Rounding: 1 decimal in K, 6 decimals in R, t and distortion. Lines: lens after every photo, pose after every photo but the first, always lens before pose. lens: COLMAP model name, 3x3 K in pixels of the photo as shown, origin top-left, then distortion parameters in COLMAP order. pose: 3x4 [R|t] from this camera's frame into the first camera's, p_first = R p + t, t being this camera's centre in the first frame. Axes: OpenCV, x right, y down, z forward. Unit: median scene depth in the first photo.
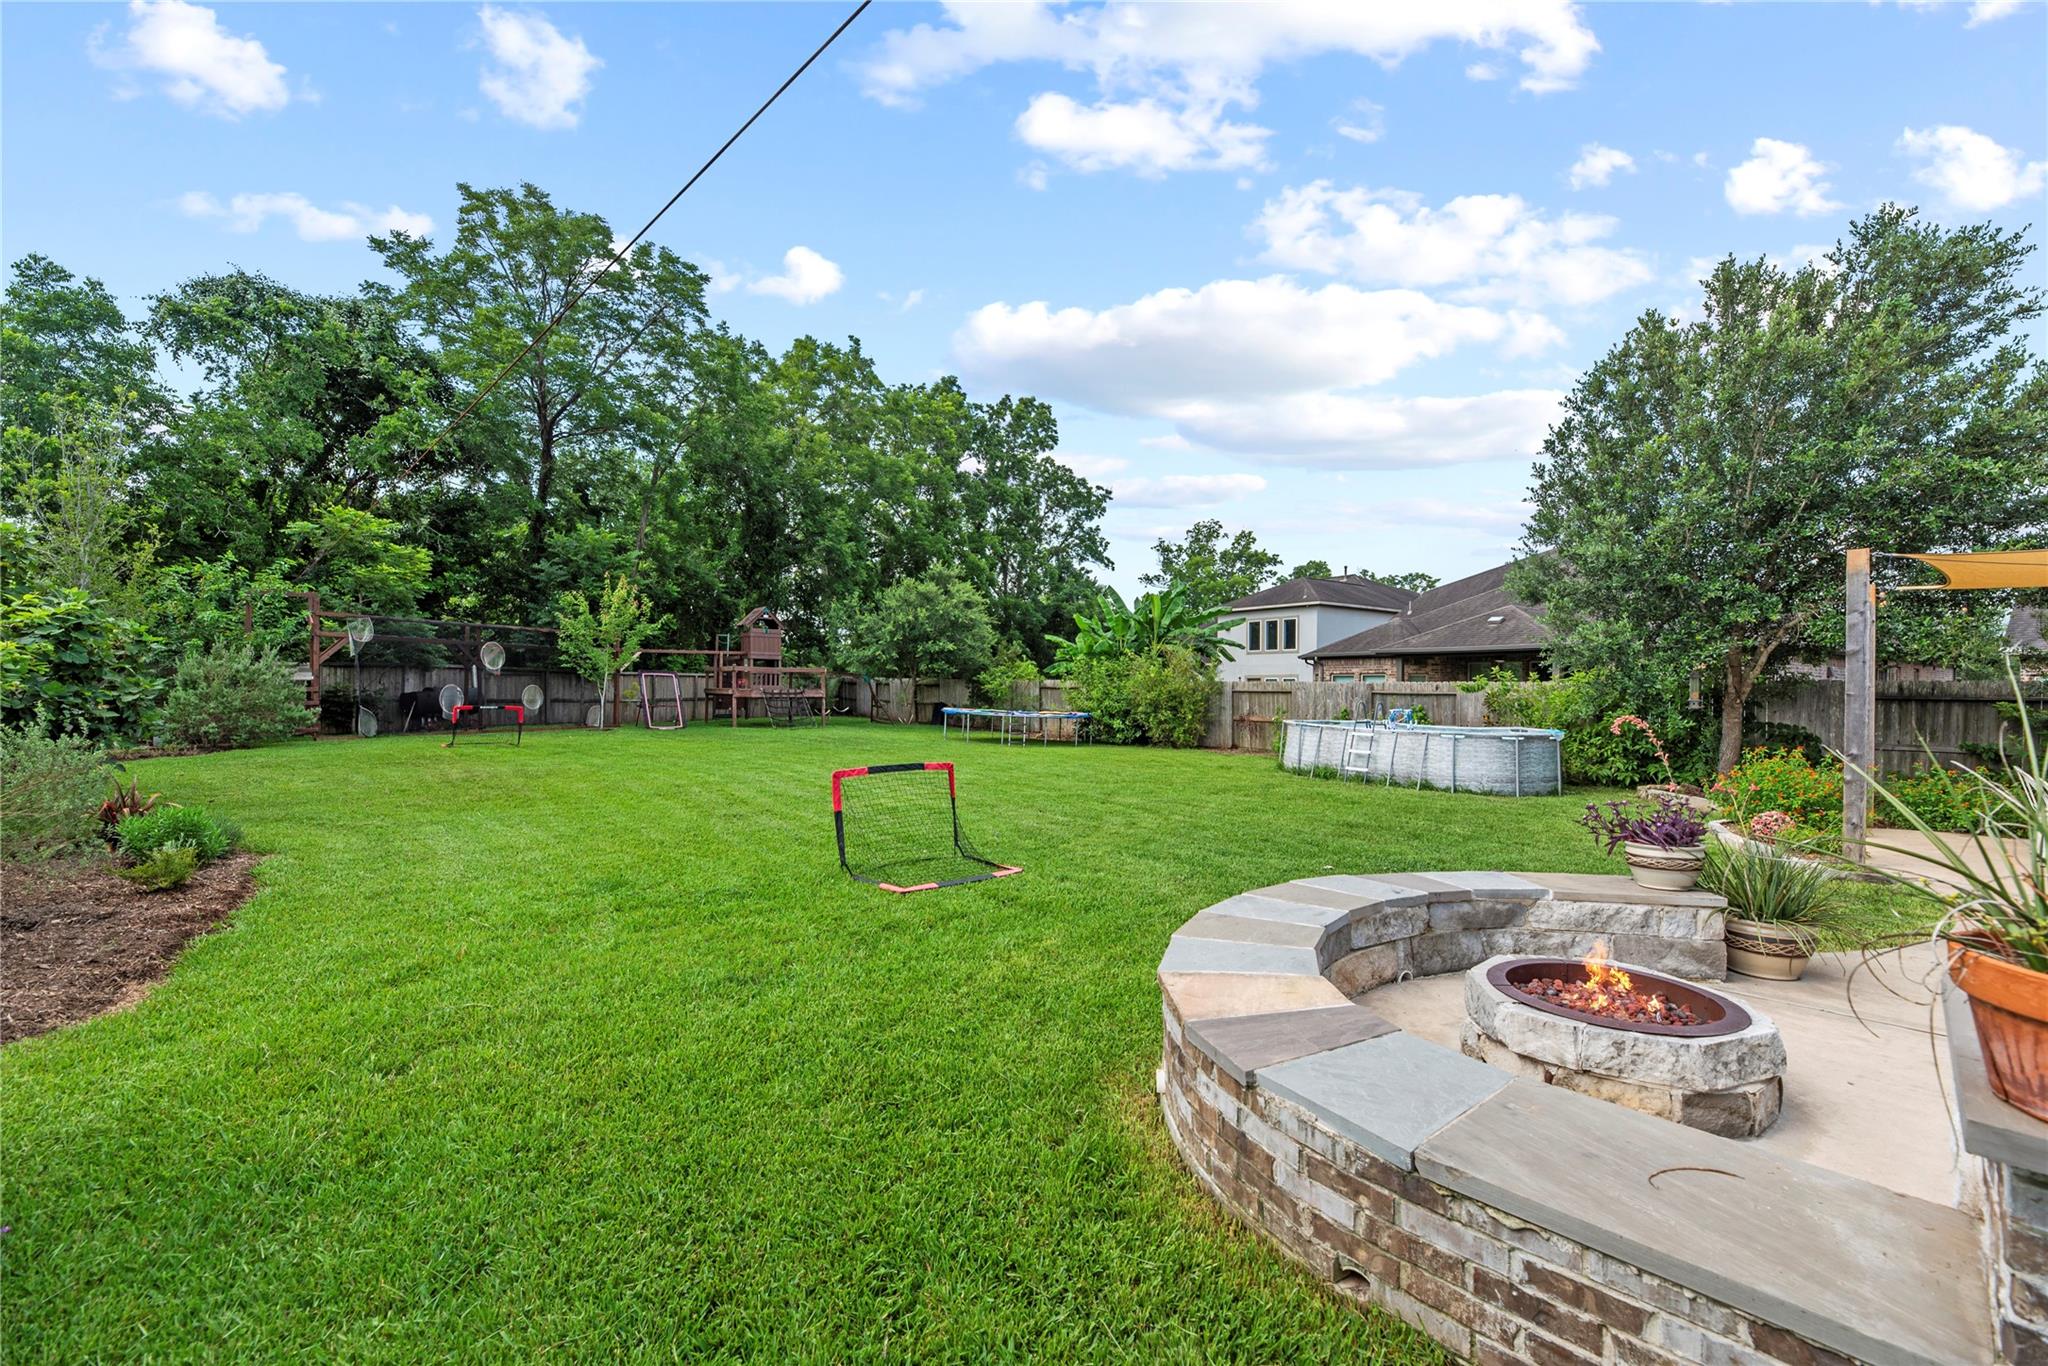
lens RADIAL K [[825.2, 0, 1025.0], [0, 825.2, 692.5], [0, 0, 1]] dist [-0.000250, -0.000409]
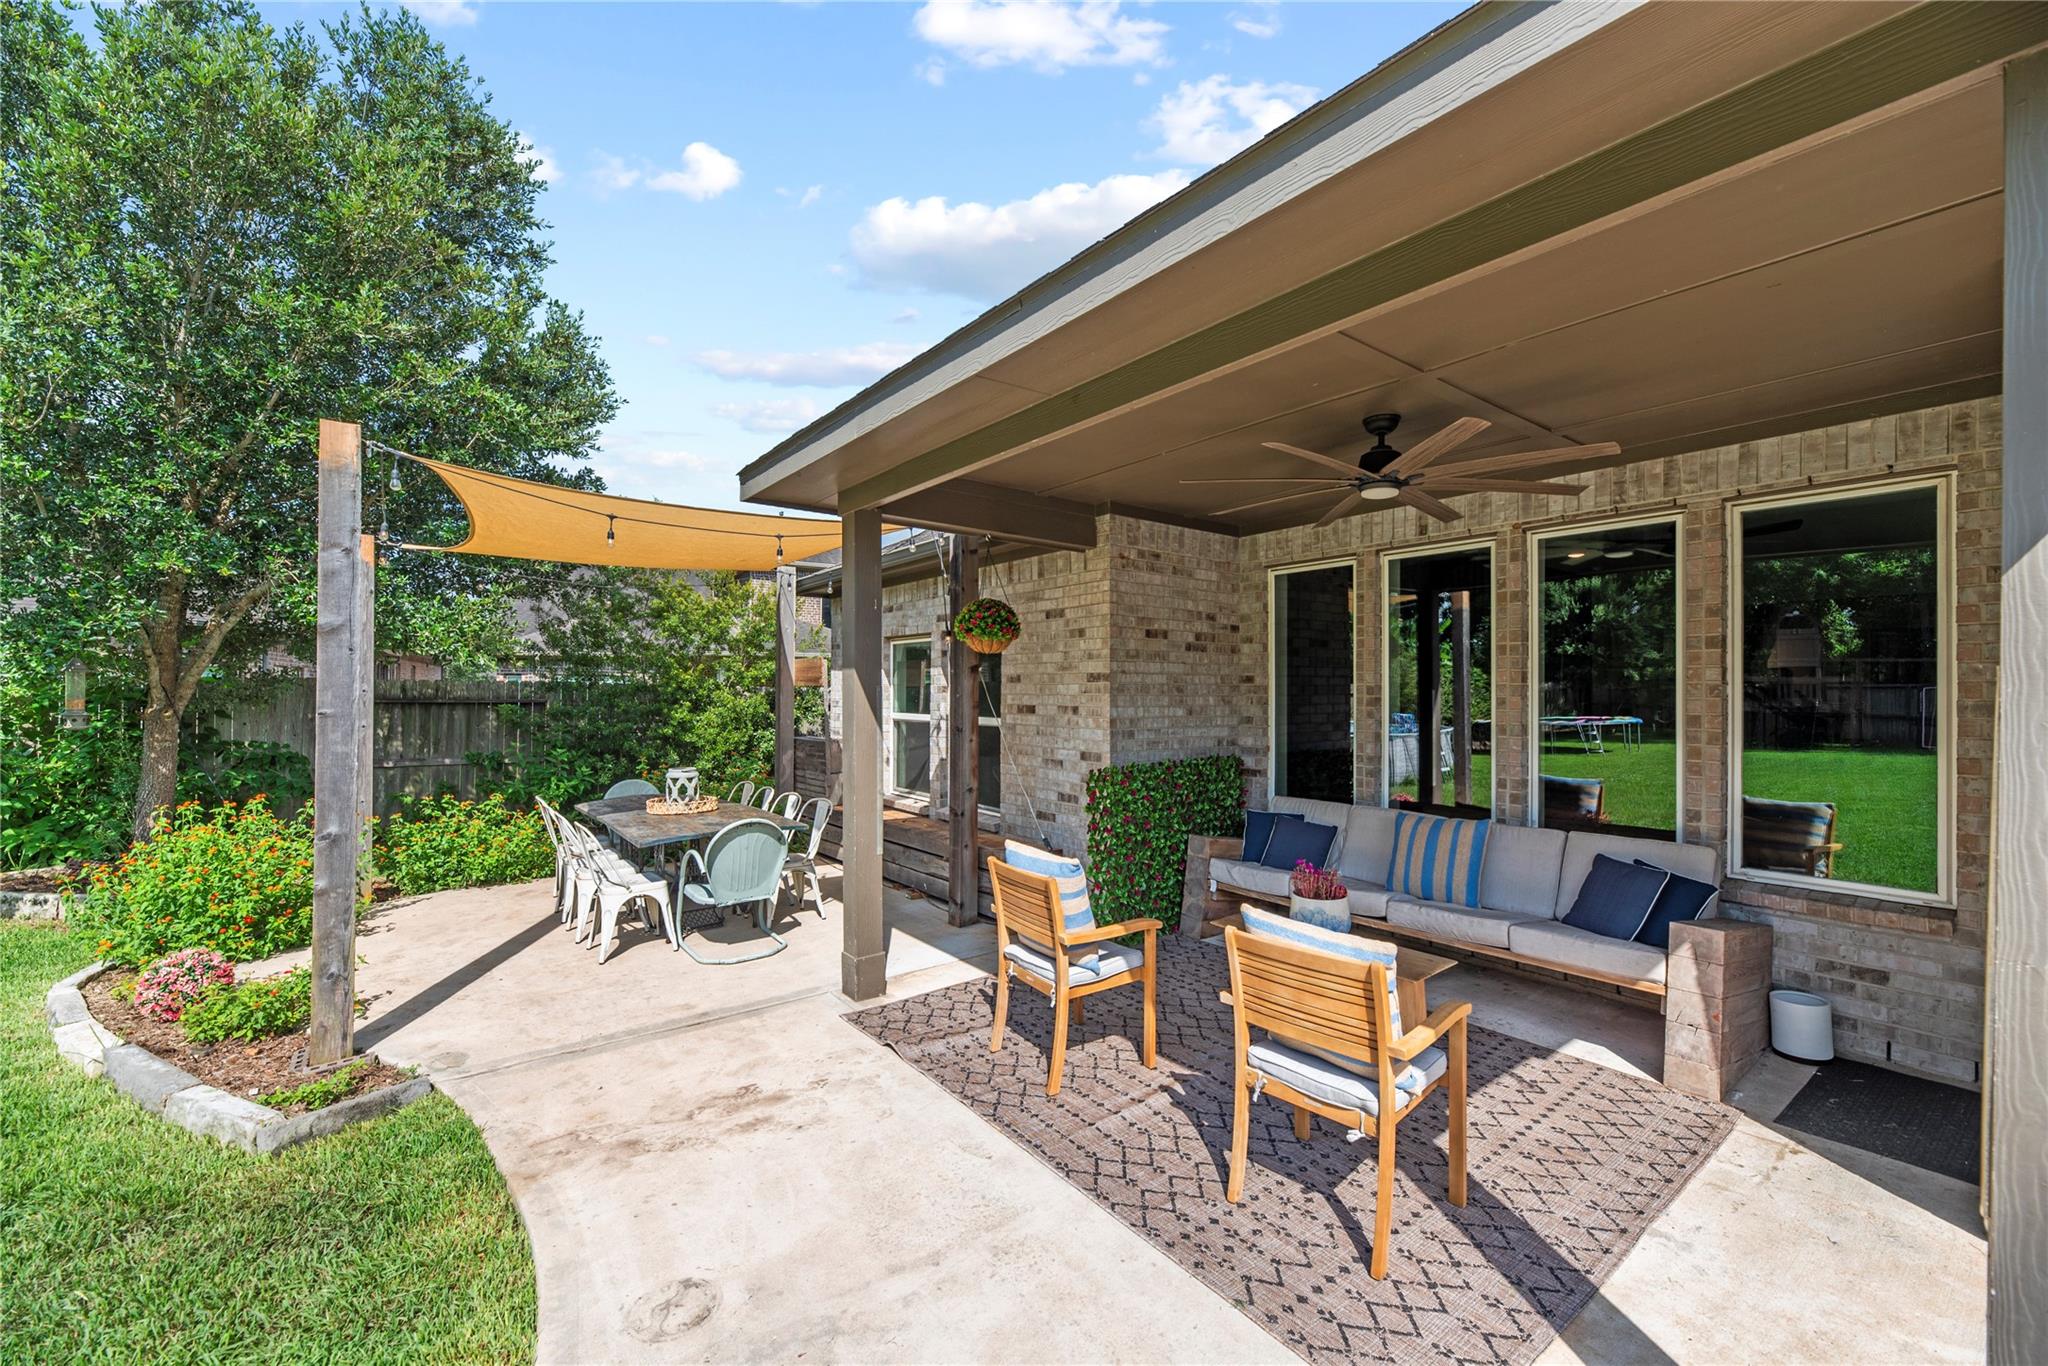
lens RADIAL K [[825.2, 0, 1025.0], [0, 825.2, 692.5], [0, 0, 1]] dist [-0.000250, -0.000409]
pose [[0.105562, -0.005358, 0.994398, 0.404134], [-0.002619, 0.999981, 0.005666, -0.010488], [-0.994409, -0.003203, 0.105546, 0.388274]]
